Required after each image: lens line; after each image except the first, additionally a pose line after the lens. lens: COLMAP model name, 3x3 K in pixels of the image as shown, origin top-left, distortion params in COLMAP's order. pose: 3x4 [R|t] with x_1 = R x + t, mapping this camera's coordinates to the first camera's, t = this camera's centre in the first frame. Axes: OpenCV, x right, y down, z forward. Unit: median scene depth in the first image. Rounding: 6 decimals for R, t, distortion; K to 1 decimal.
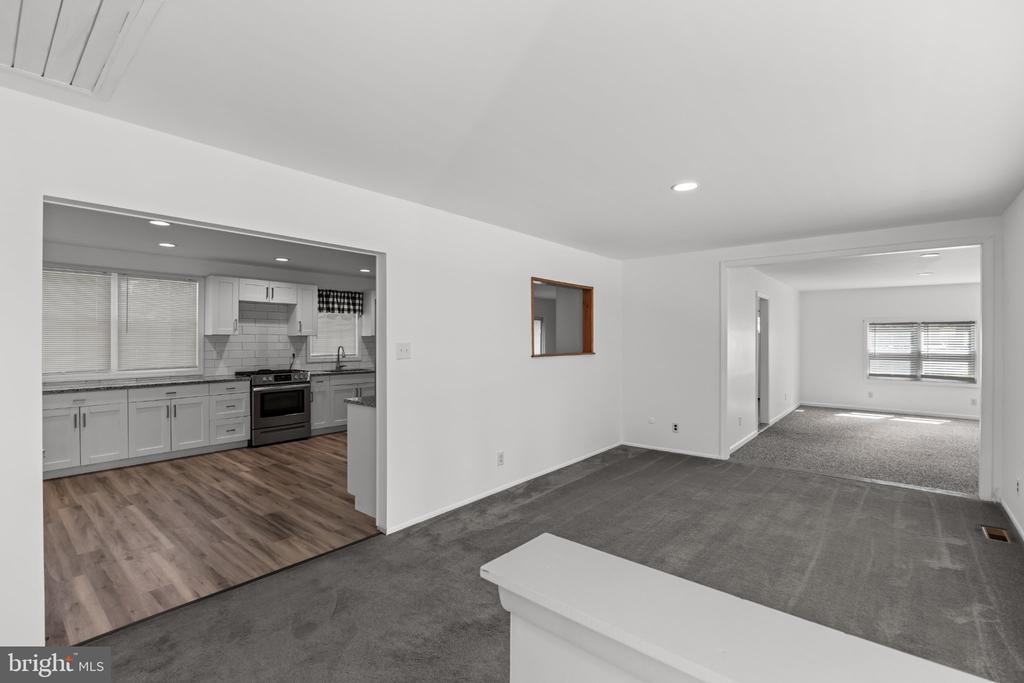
lens RADIAL K [[451.6, 0, 516.4], [0, 451.6, 336.7], [0, 0, 1]] dist [-0.000937, -0.000541]
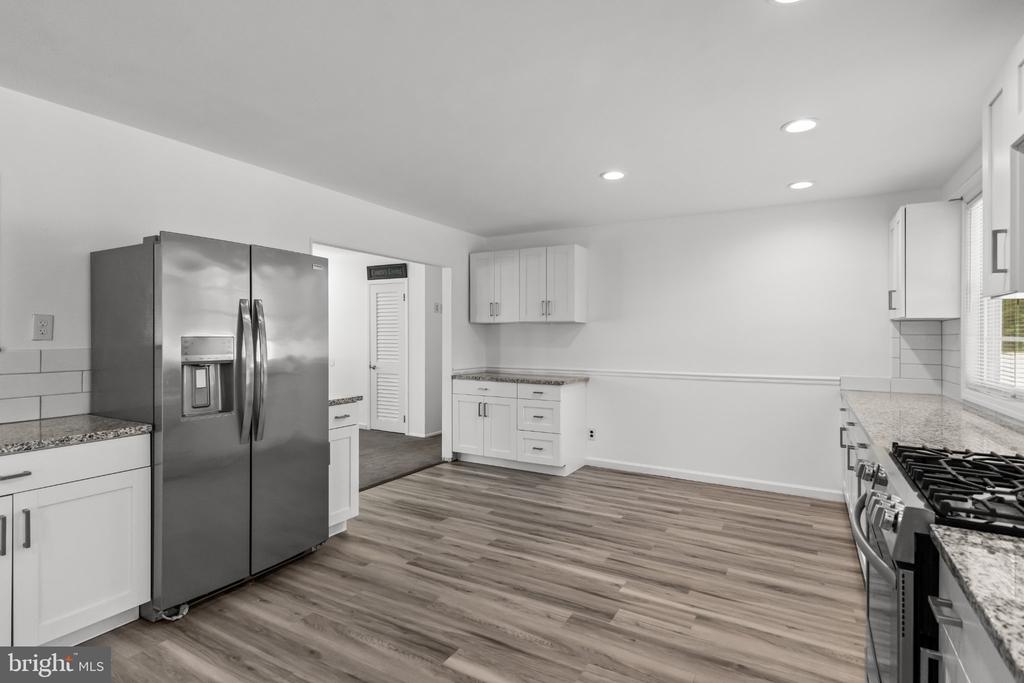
lens RADIAL K [[511.6, 0, 517.9], [0, 511.6, 341.4], [0, 0, 1]] dist [0.024773, 0.000040]
pose [[-0.984776, -0.005018, -0.173753, -0.467543], [-0.005580, 0.999981, 0.002746, 0.035675], [0.173736, 0.003674, -0.984785, 1.841380]]
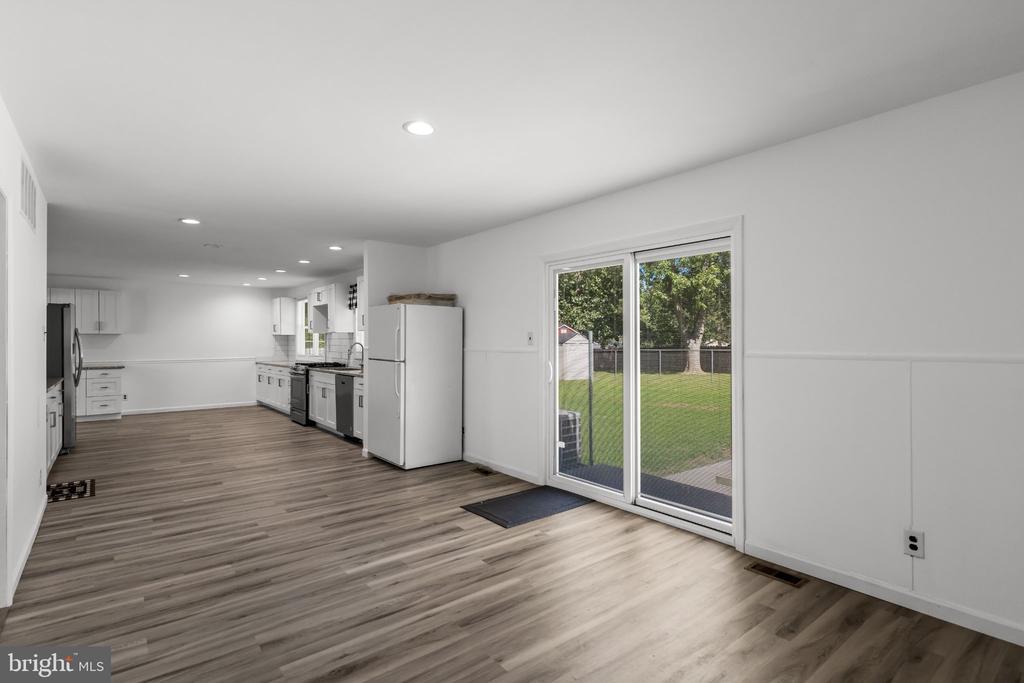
lens RADIAL K [[511.6, 0, 513.2], [0, 511.6, 341.2], [0, 0, 1]] dist [0.024773, 0.000040]
pose [[-0.202197, 0.001136, -0.979344, 1.028024], [0.011684, 0.999931, -0.001253, 0.044377], [0.979275, -0.011696, -0.202197, 2.763243]]
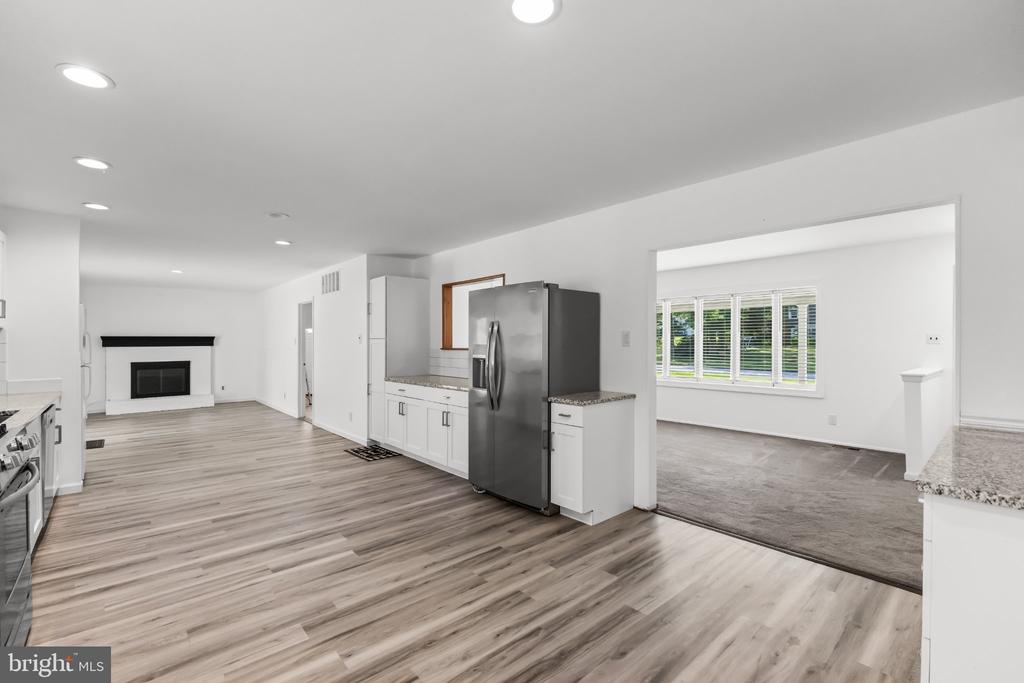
lens RADIAL K [[451.6, 0, 512.1], [0, 451.6, 339.3], [0, 0, 1]] dist [-0.000937, -0.000541]
pose [[0.151805, 0.004365, 0.988401, -1.161044], [-0.002595, 0.999989, -0.004017, 0.025768], [-0.988407, -0.001955, 0.151815, 0.955479]]
